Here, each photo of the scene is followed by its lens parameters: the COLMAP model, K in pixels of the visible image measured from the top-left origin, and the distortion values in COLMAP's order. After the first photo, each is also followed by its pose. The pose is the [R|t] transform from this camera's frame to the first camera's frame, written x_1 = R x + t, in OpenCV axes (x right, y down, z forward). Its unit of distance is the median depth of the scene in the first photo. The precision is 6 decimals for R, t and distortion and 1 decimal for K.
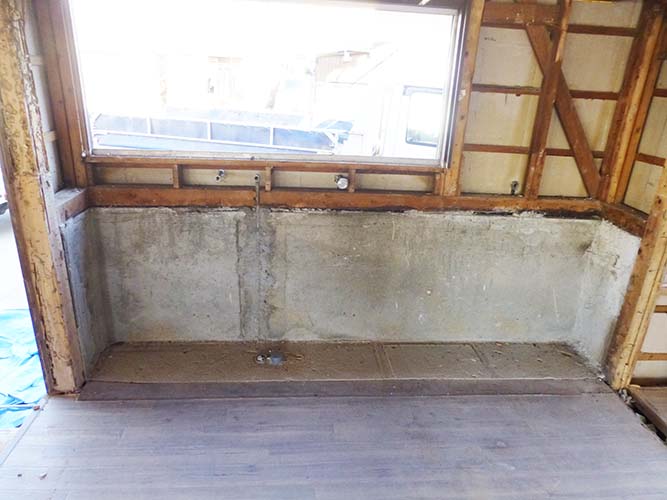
lens RADIAL K [[471.8, 0, 333.5], [0, 471.8, 250.0], [0, 0, 1]] dist [-0.003525, -0.001243]
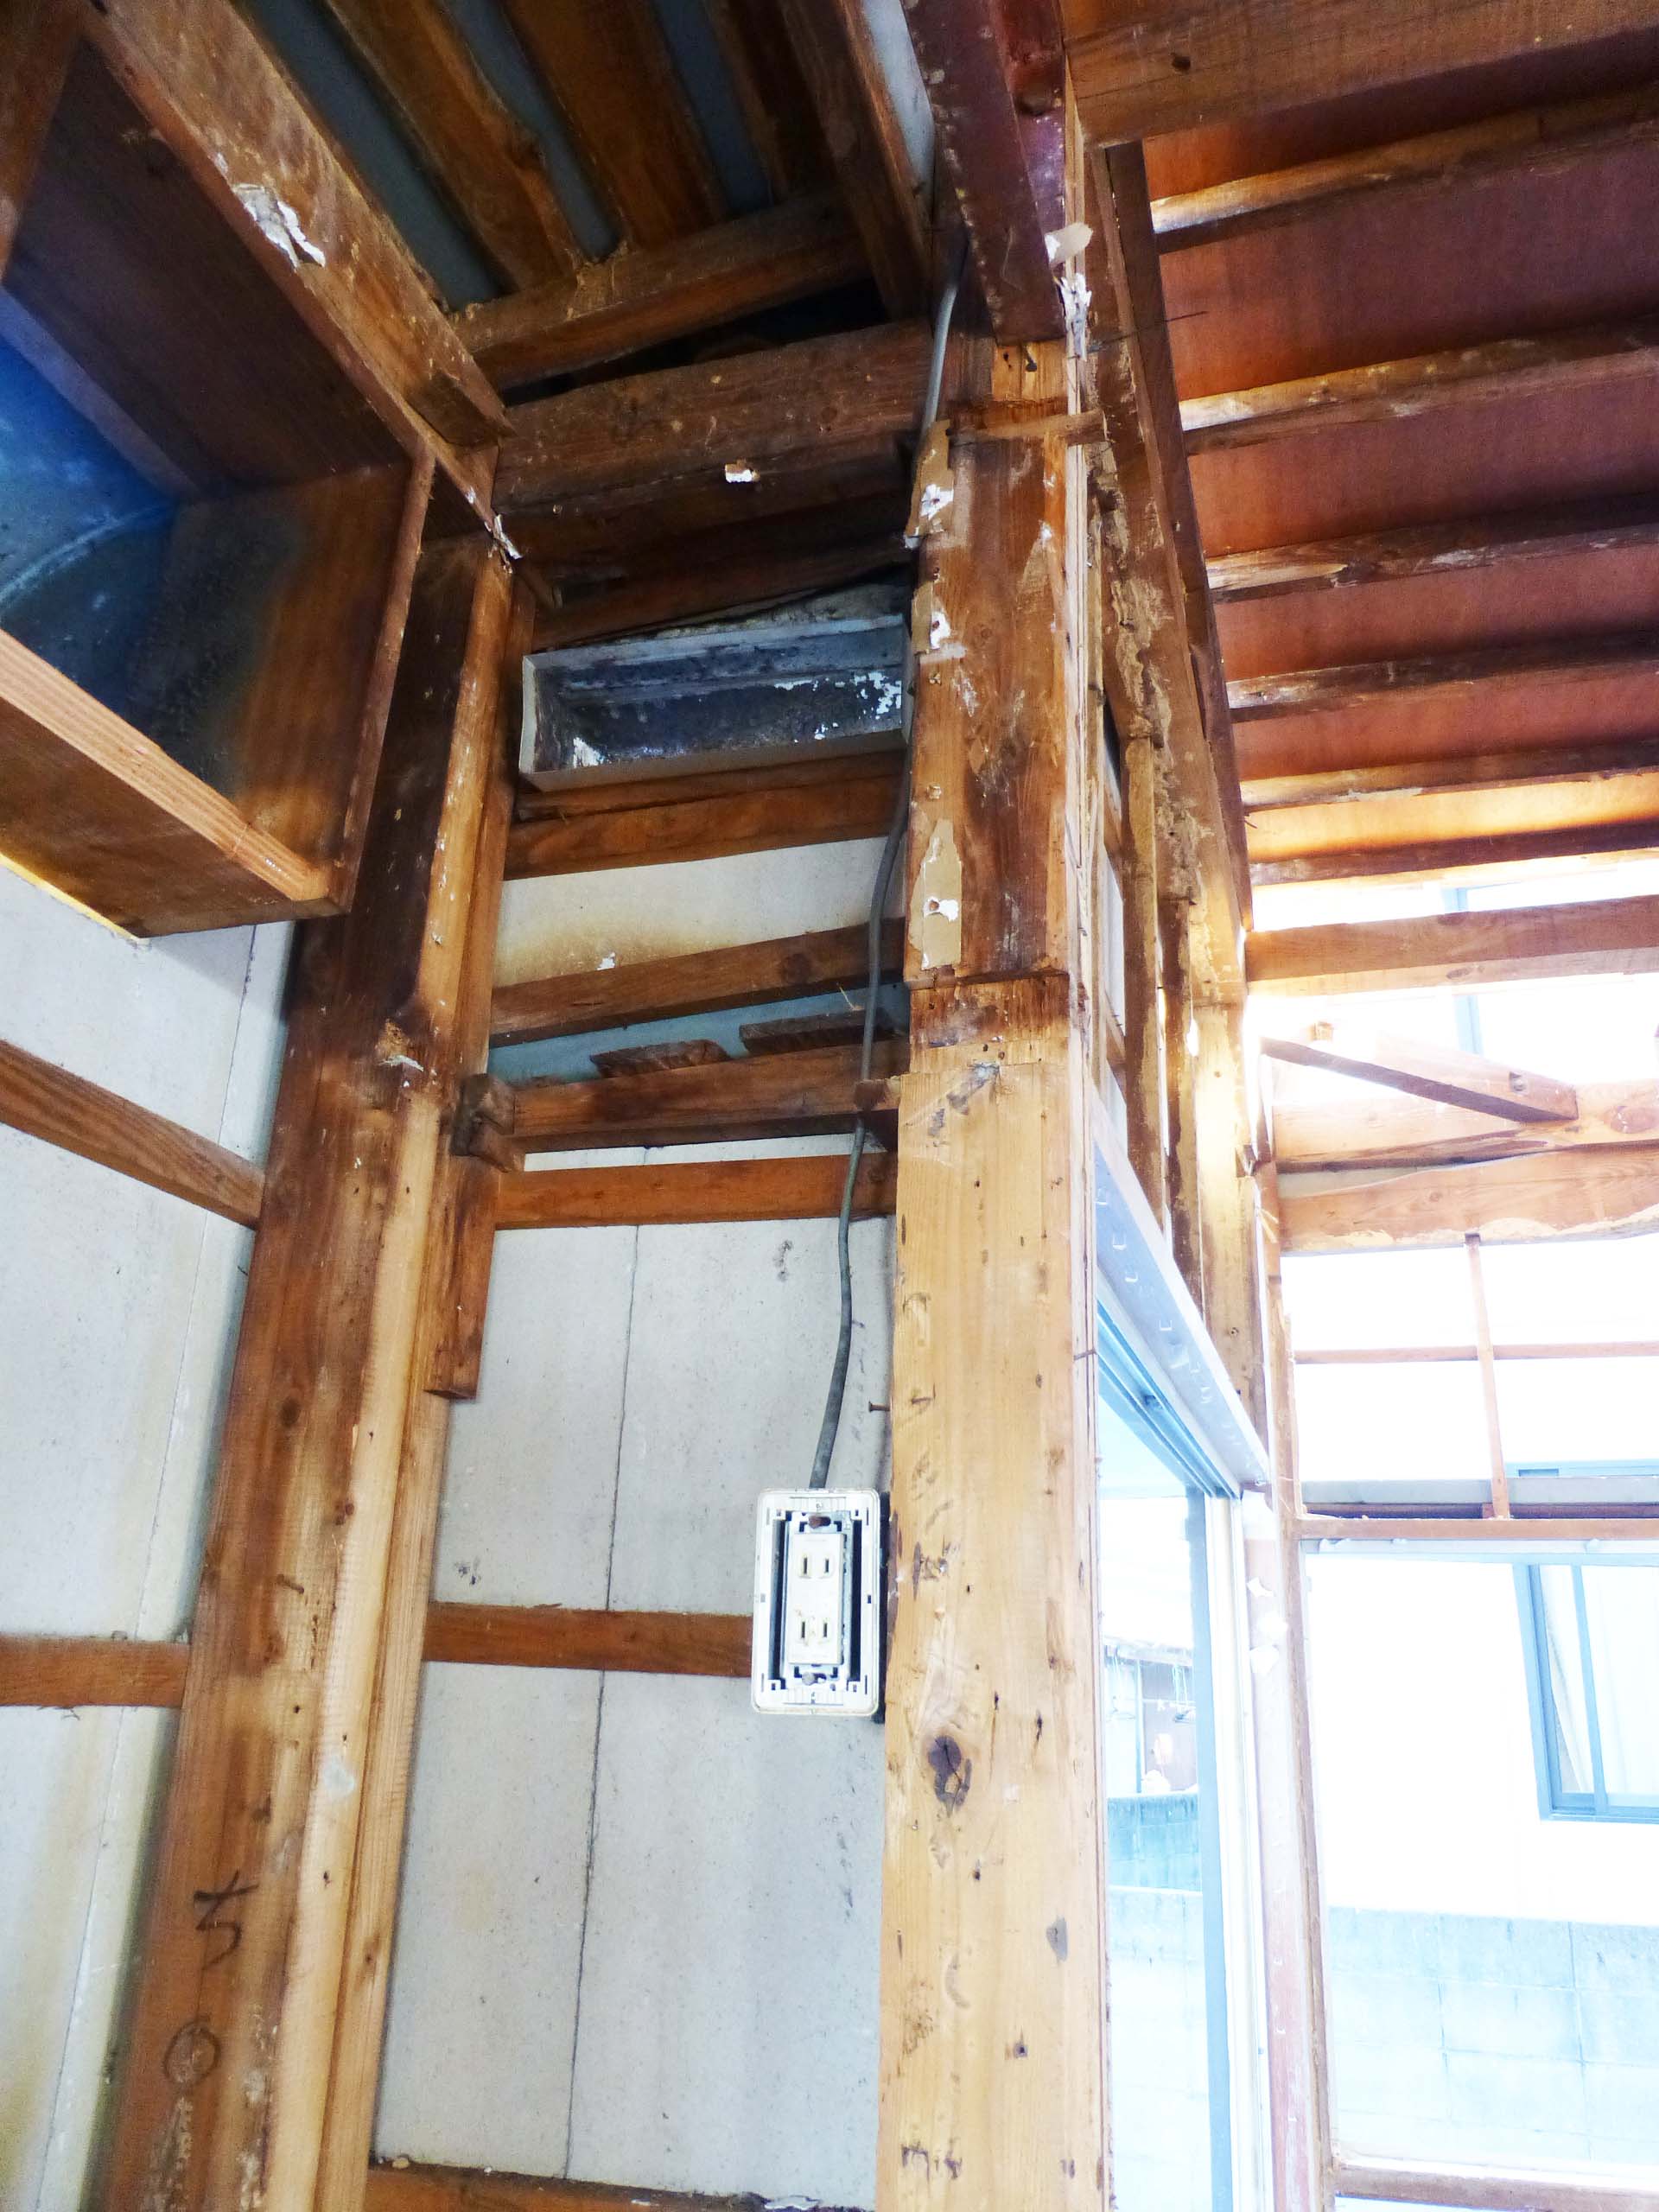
lens RADIAL K [[1564.6, 0, 829.5], [0, 1564.6, 1106.0], [0, 0, 1]] dist [-0.003525, -0.001243]
pose [[0.391455, 0.270196, 0.879635, 0.296881], [0.317894, 0.857358, -0.404823, -0.243769], [-0.863543, 0.438100, 0.249723, 0.719364]]
